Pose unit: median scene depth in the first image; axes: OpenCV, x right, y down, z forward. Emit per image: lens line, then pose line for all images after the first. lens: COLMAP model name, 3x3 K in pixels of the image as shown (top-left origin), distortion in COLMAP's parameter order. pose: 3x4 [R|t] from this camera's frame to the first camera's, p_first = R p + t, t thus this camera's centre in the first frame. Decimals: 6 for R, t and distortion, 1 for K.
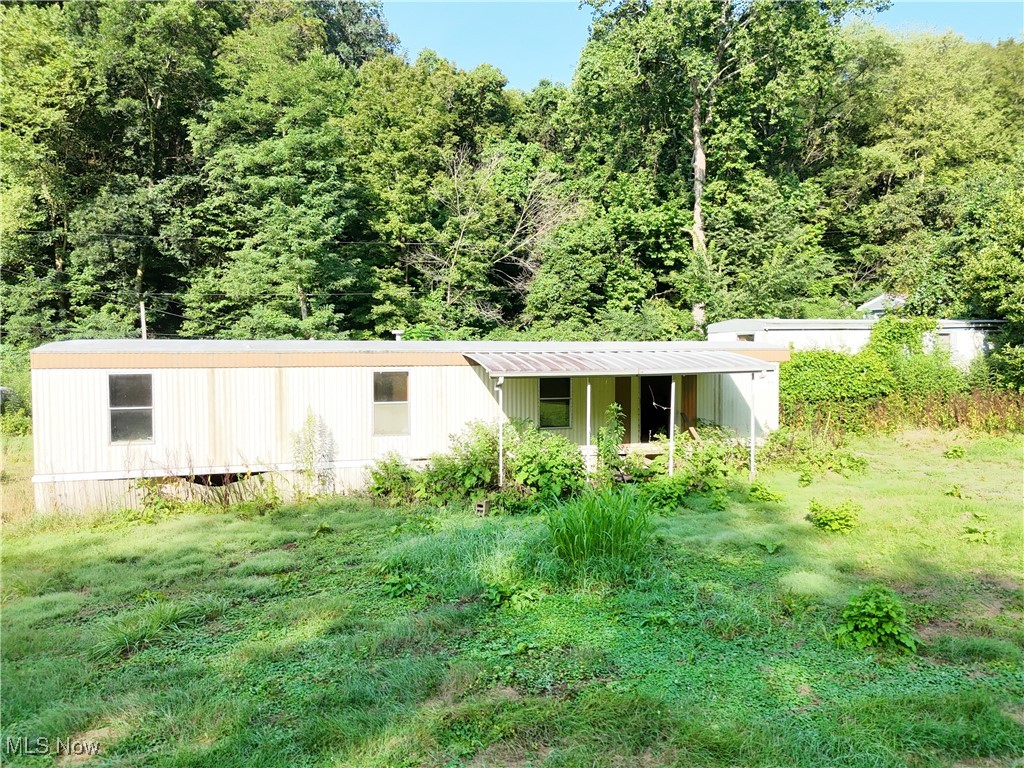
lens RADIAL K [[754.2, 0, 514.6], [0, 754.2, 382.1], [0, 0, 1]] dist [0.075550, -0.075075]
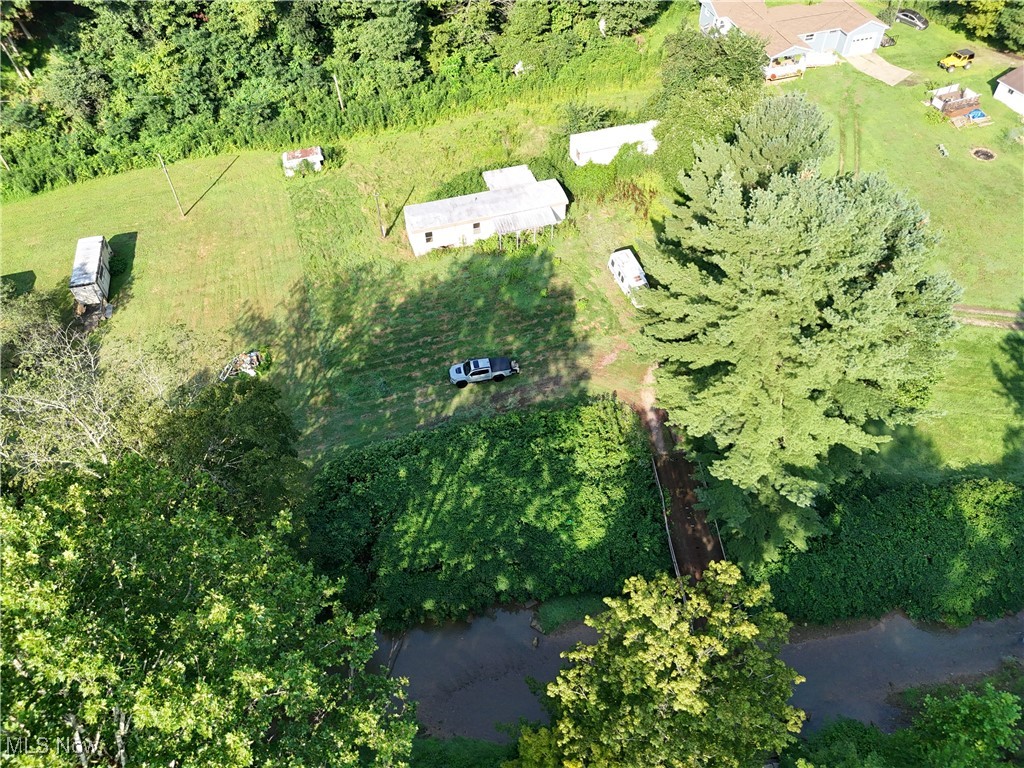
lens RADIAL K [[754.2, 0, 514.8], [0, 754.2, 383.0], [0, 0, 1]] dist [0.075550, -0.075075]
pose [[0.999853, -0.016519, -0.004650, 0.027839], [0.014768, 0.690244, 0.723426, -0.946159], [-0.008741, -0.723388, 0.690386, -1.034119]]
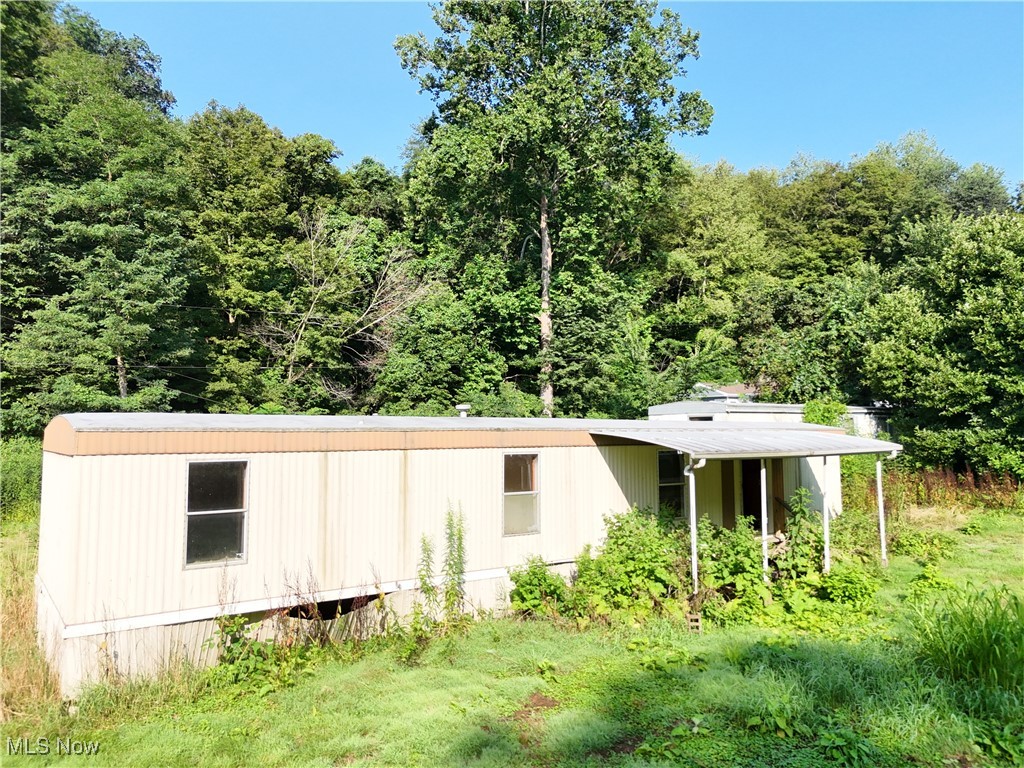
lens RADIAL K [[754.2, 0, 515.7], [0, 754.2, 383.5], [0, 0, 1]] dist [0.075550, -0.075075]
pose [[0.942028, 0.021934, 0.334815, -0.151211], [0.015822, 0.993847, -0.109626, -0.000240], [-0.335160, 0.108568, 0.935885, 0.082461]]
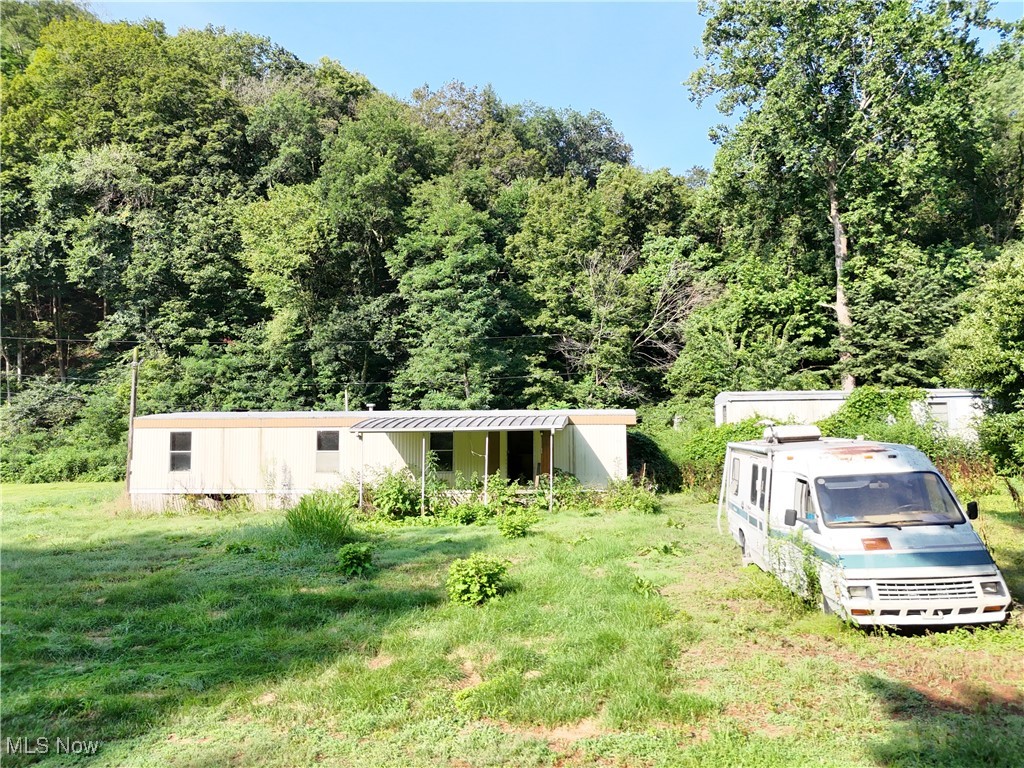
lens RADIAL K [[754.2, 0, 515.7], [0, 754.2, 382.0], [0, 0, 1]] dist [0.075550, -0.075075]
pose [[0.919694, -0.027150, -0.391696, 0.265700], [-0.015724, 0.994259, -0.105834, 0.014995], [0.392320, 0.103494, 0.913988, -0.083822]]
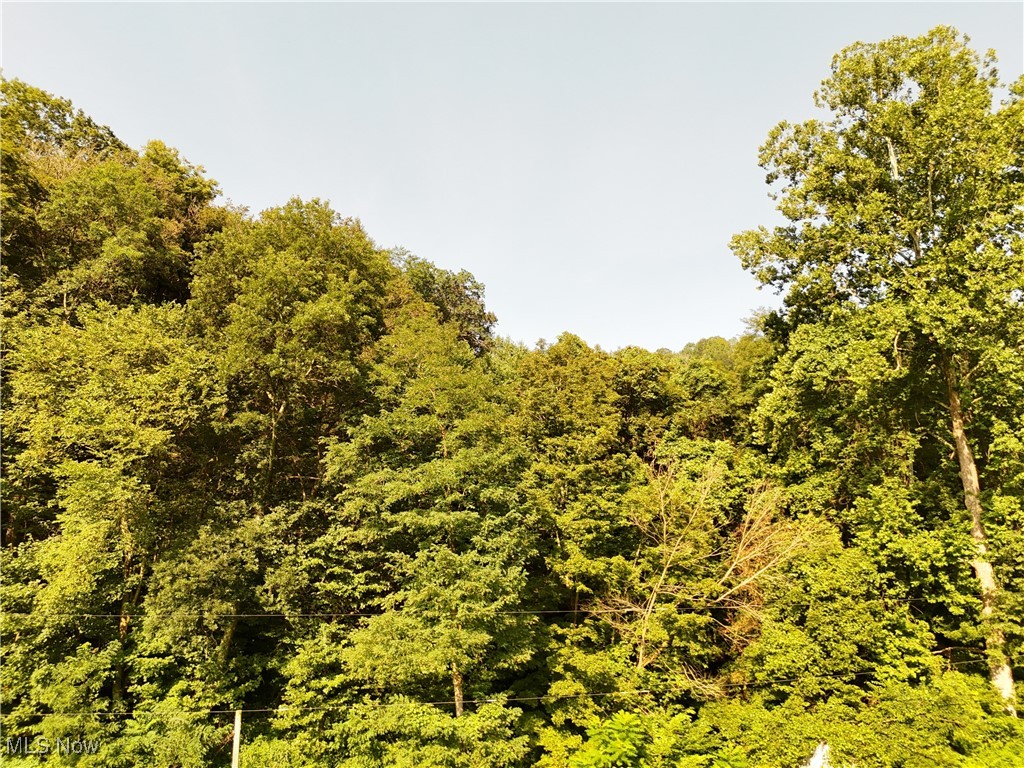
lens RADIAL K [[754.2, 0, 513.7], [0, 754.2, 381.8], [0, 0, 1]] dist [0.075550, -0.075075]
pose [[0.998633, -0.014011, -0.050347, -0.185132], [-0.002810, 0.947599, -0.319450, -0.142062], [0.052185, 0.319155, 0.946265, 0.256634]]
